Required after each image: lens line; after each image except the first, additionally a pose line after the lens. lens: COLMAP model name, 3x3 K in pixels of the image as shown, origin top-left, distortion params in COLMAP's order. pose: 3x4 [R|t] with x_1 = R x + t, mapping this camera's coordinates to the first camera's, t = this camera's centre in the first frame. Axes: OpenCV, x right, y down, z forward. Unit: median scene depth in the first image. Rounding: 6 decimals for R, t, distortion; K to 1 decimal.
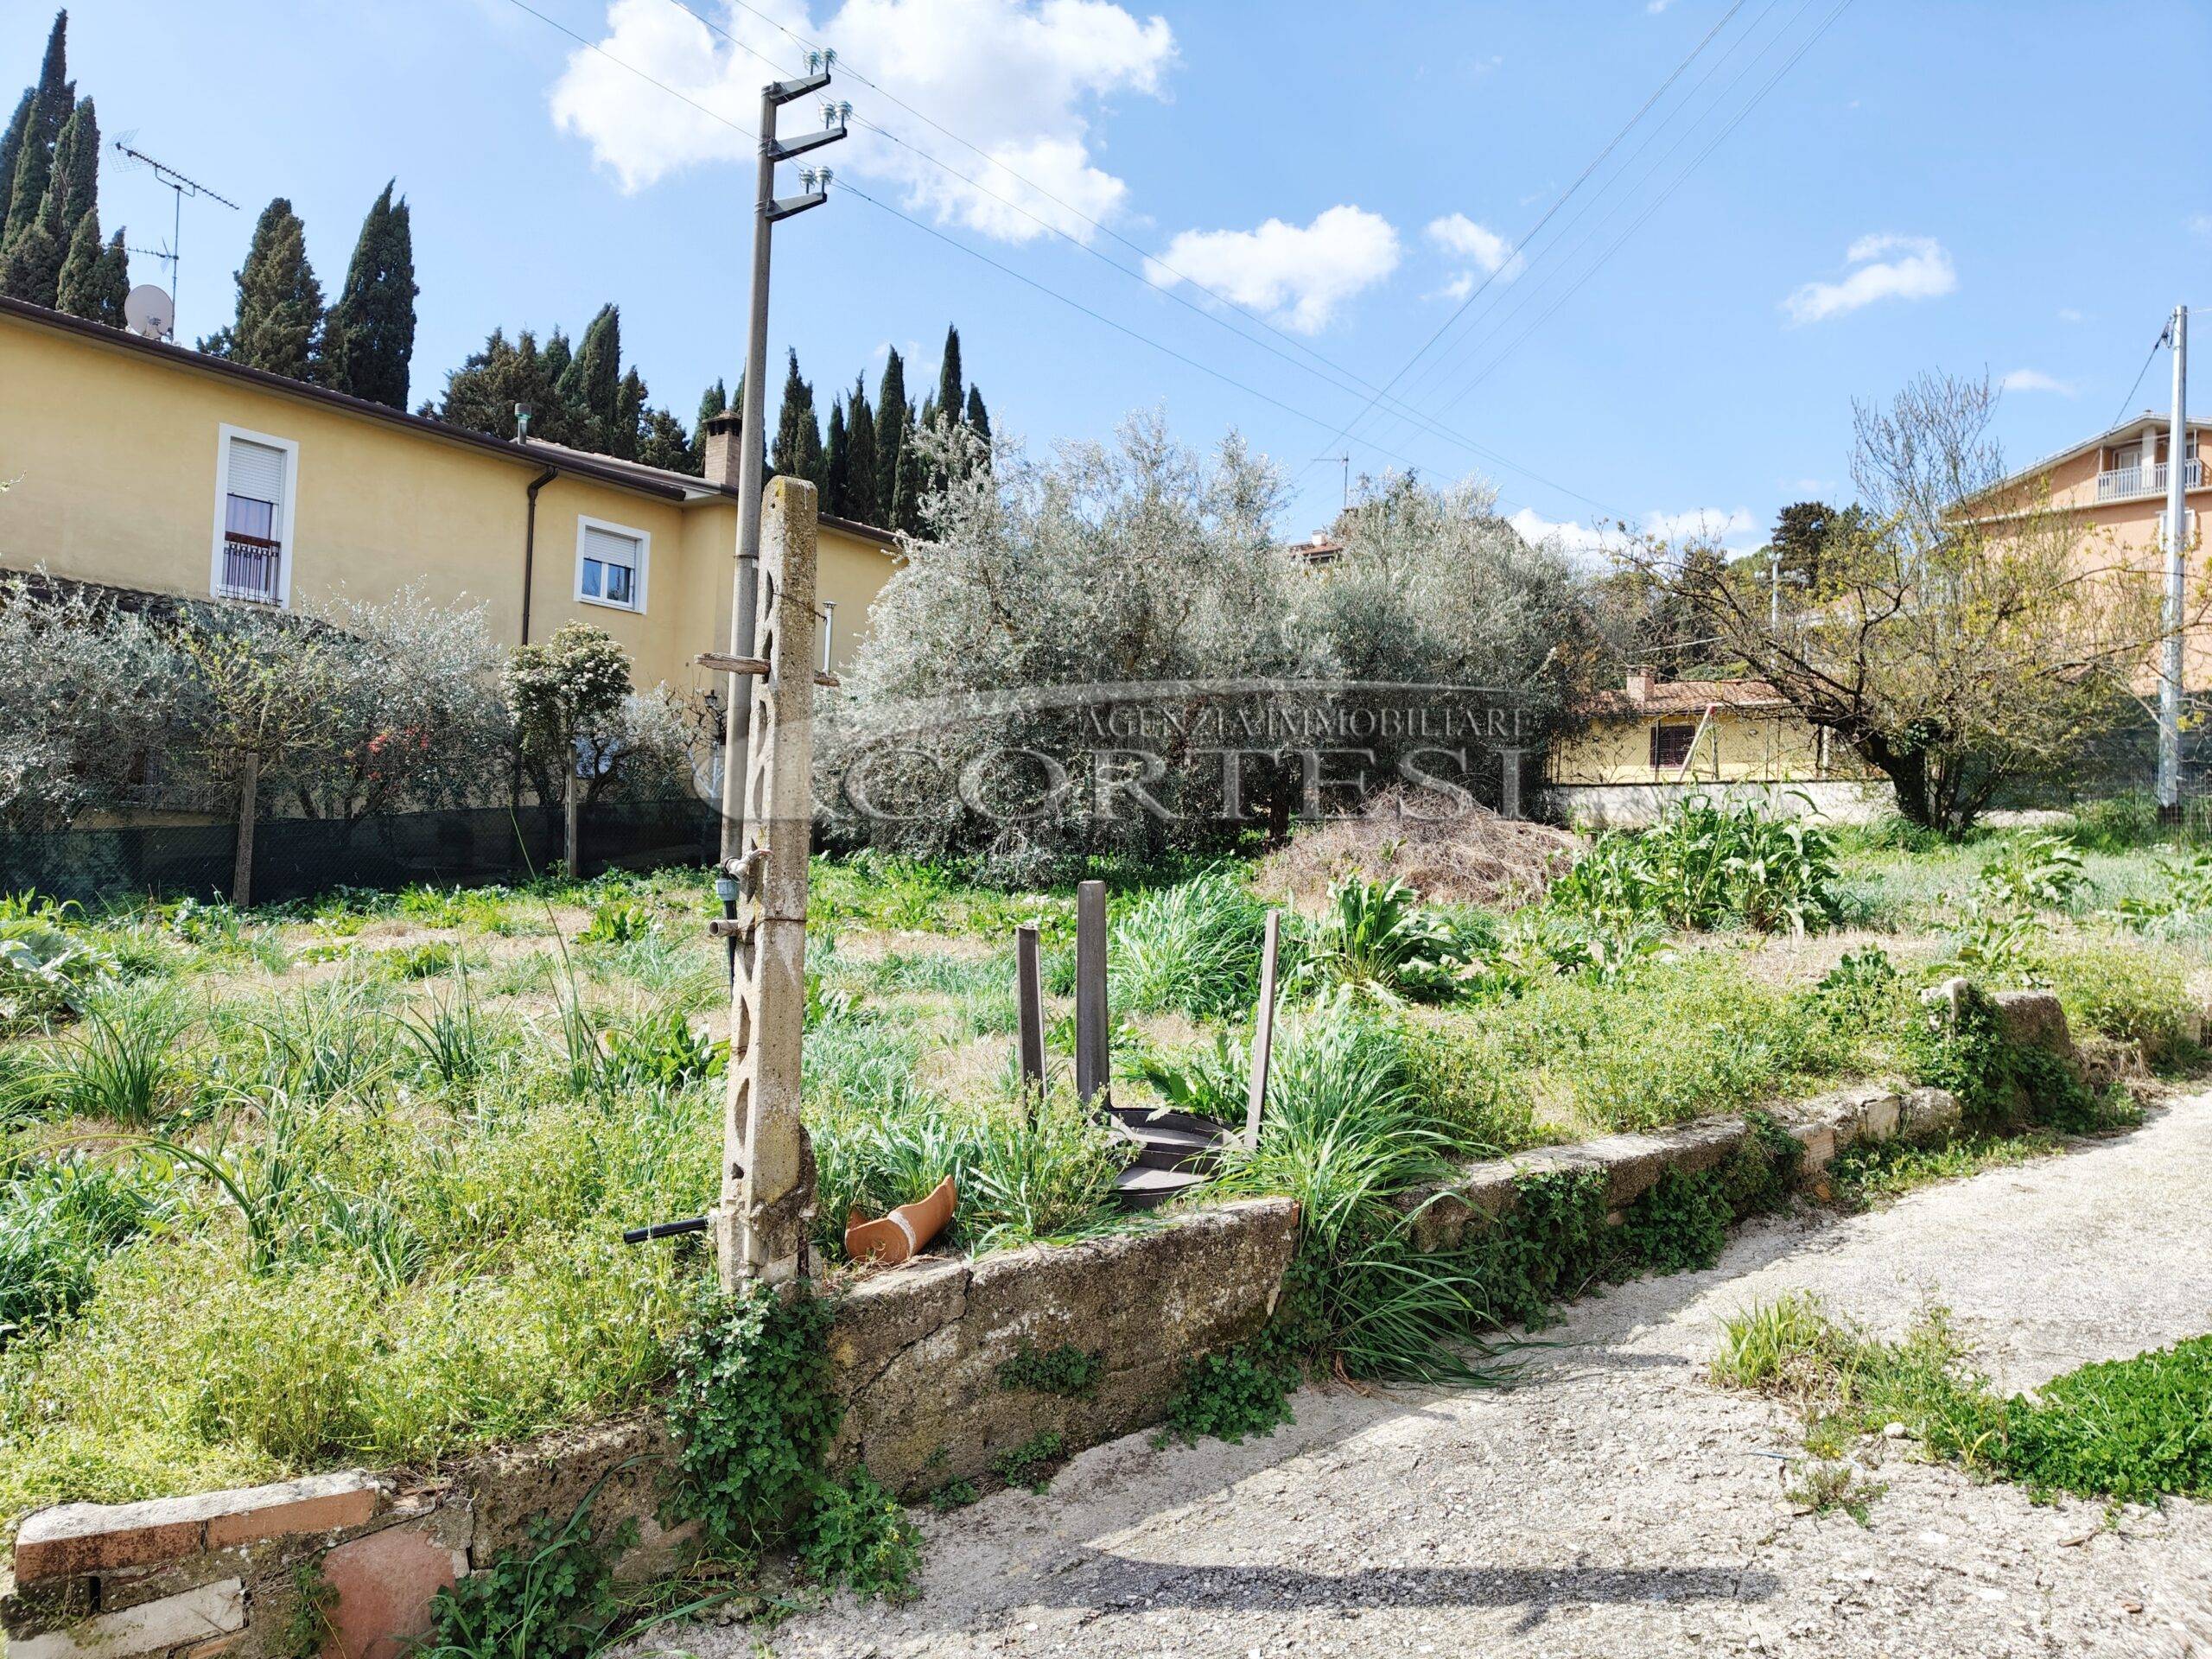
lens RADIAL K [[1542.1, 0, 1097.5], [0, 1542.1, 832.3], [0, 0, 1]] dist [0.005866, 0.001823]
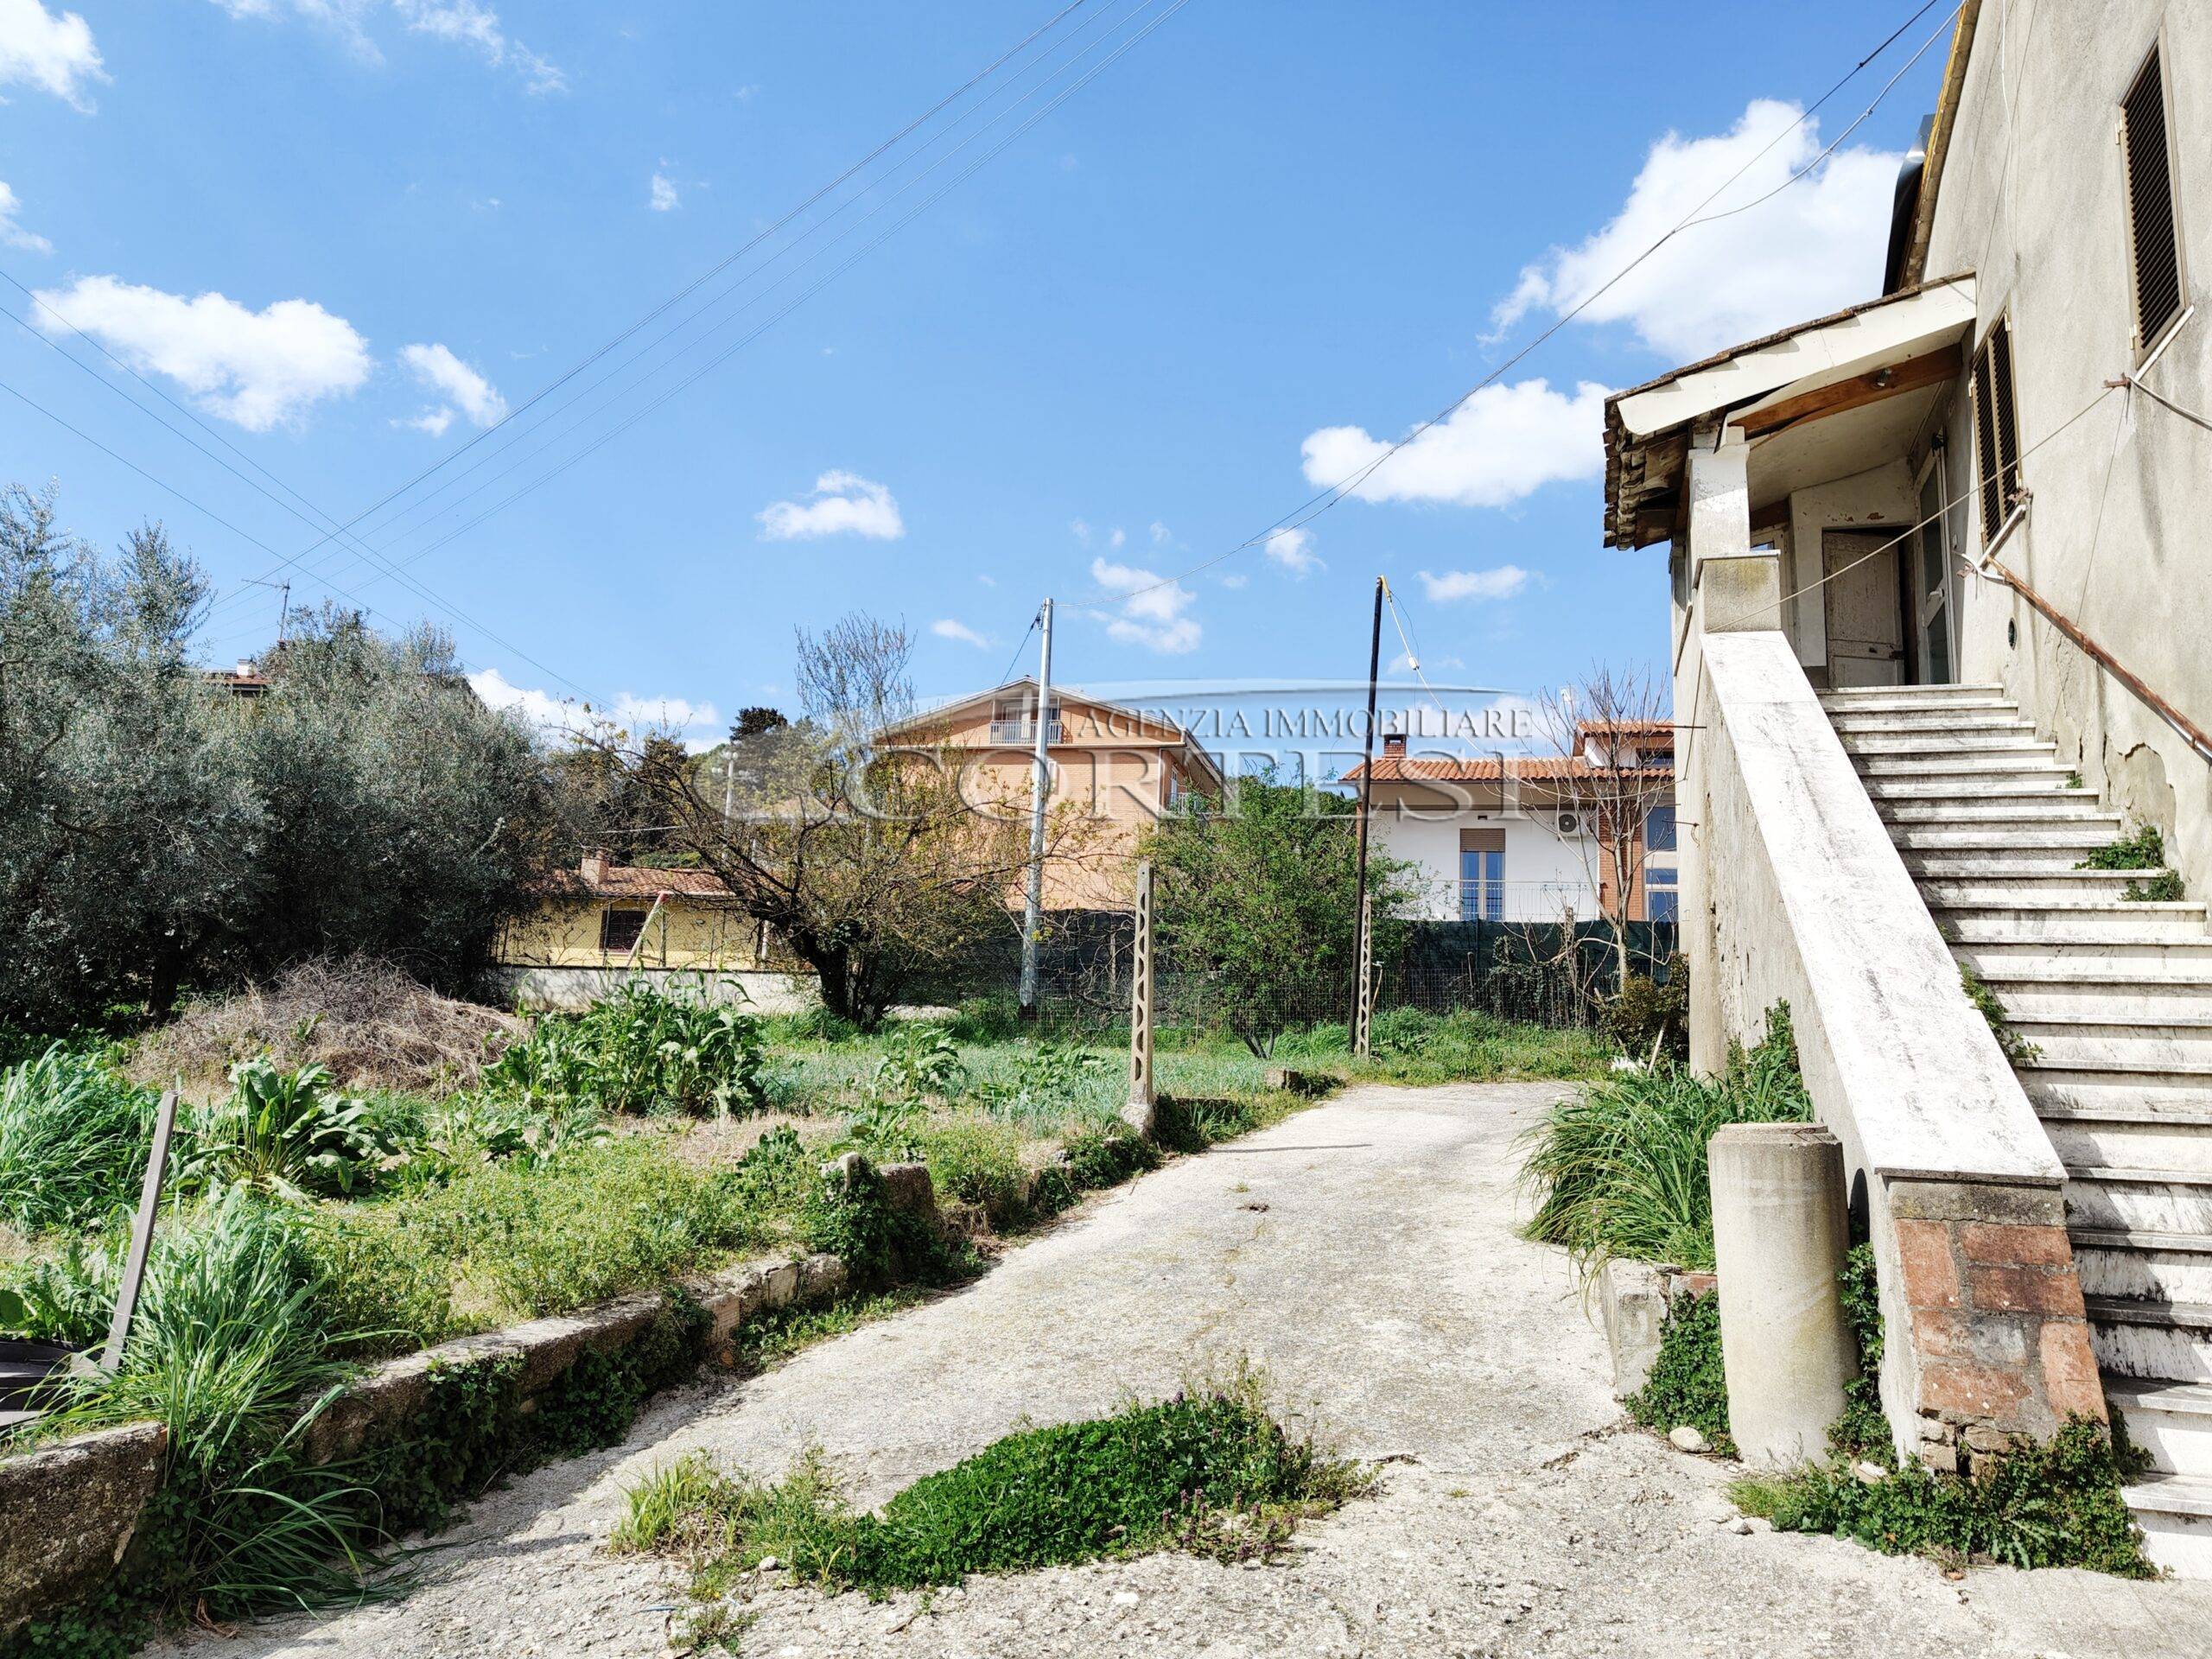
lens RADIAL K [[1601.7, 0, 1095.9], [0, 1601.7, 826.1], [0, 0, 1]] dist [0.017746, 0.001999]
pose [[0.799635, 0.097019, 0.592598, -0.024786], [-0.026632, 0.991621, -0.126410, 0.001079], [-0.599896, 0.085300, 0.795518, -0.081185]]
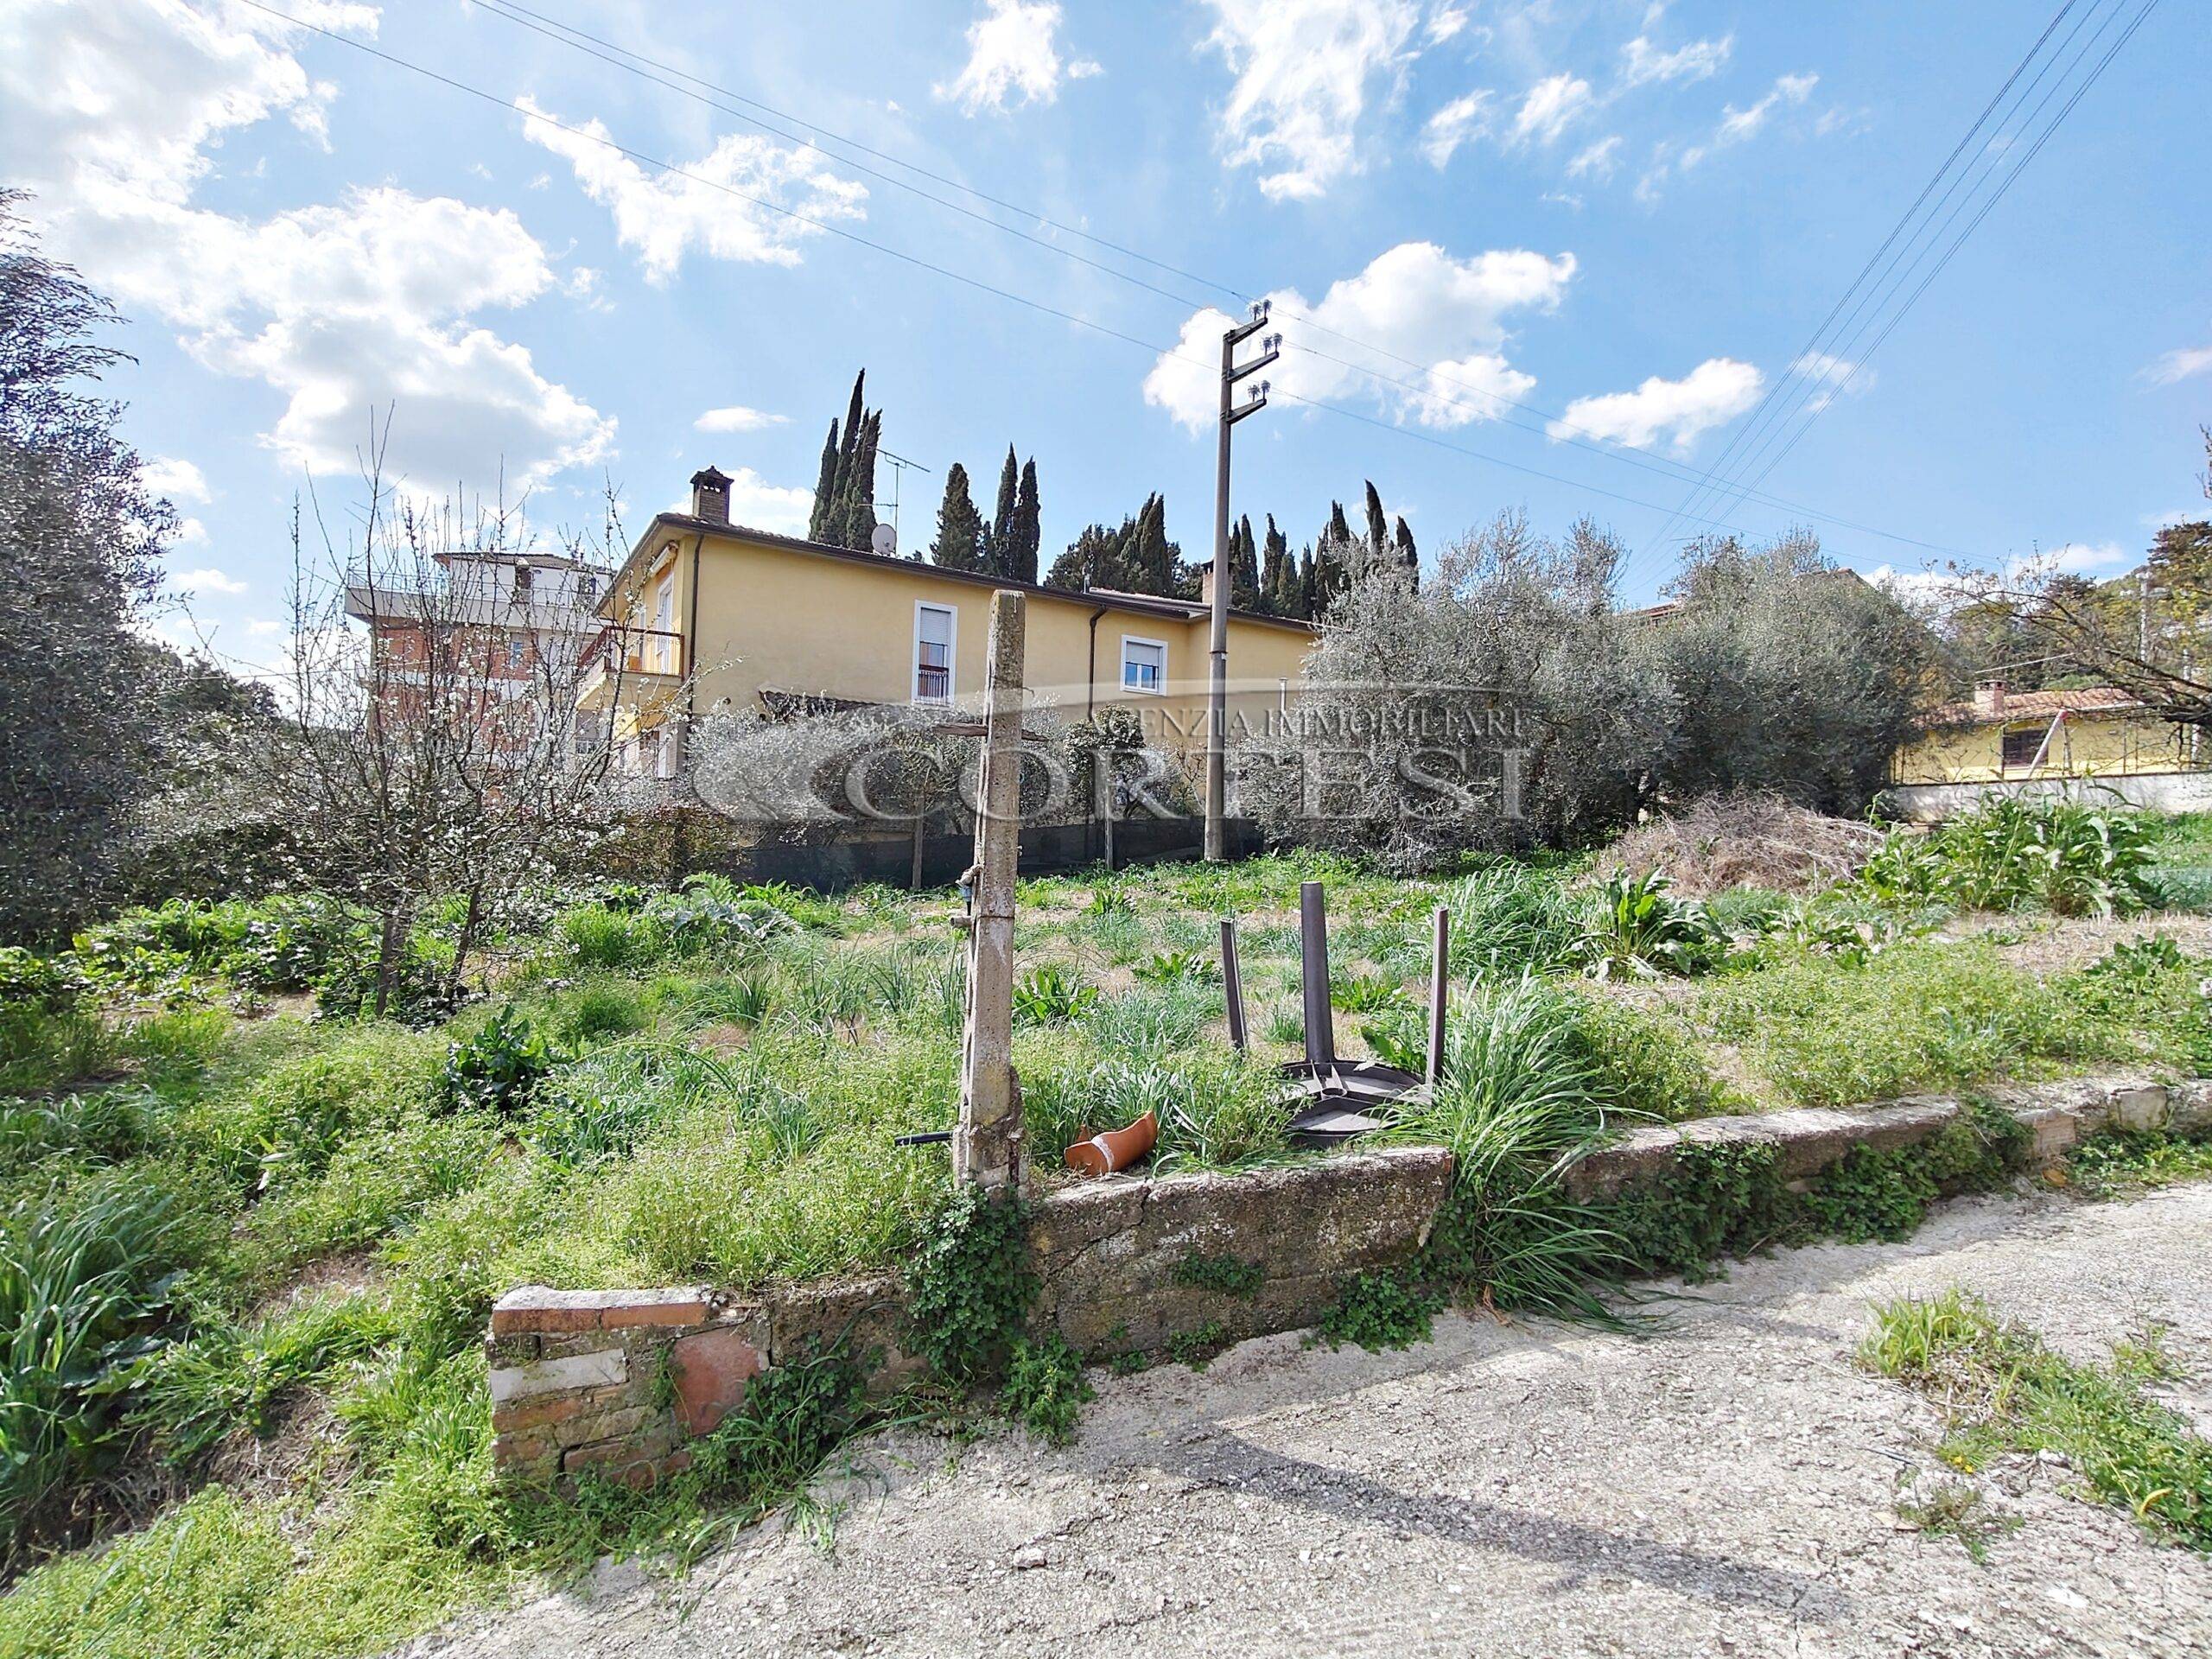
lens RADIAL K [[1047.1, 0, 1106.0], [0, 1047.1, 829.5], [0, 0, 1]] dist [-0.025967, 0.016257]
pose [[0.927082, -0.022096, -0.374208, 0.169561], [0.019926, 0.999755, -0.009667, -0.006371], [0.374330, 0.001505, 0.927294, 0.138445]]
